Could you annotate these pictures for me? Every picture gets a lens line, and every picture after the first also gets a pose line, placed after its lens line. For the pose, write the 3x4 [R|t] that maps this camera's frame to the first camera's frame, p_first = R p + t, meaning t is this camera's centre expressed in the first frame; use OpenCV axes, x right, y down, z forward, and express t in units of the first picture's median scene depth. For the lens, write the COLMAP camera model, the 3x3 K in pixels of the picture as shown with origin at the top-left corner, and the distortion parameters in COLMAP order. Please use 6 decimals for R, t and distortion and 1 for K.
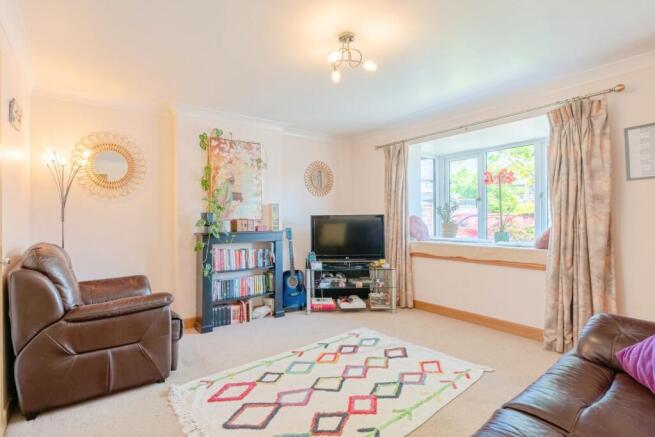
lens RADIAL K [[294.6, 0, 297.5], [0, 294.6, 224.5], [0, 0, 1]] dist [-0.000824, 0.000016]
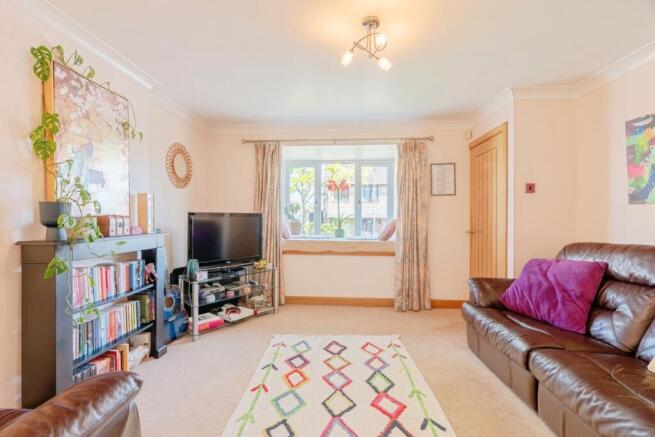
lens RADIAL K [[294.6, 0, 297.5], [0, 294.6, 224.5], [0, 0, 1]] dist [-0.000824, 0.000016]
pose [[0.666551, -0.005307, 0.745441, -0.393778], [0.004431, 0.999985, 0.003157, 0.000578], [-0.745446, 0.001199, 0.666565, 0.313022]]
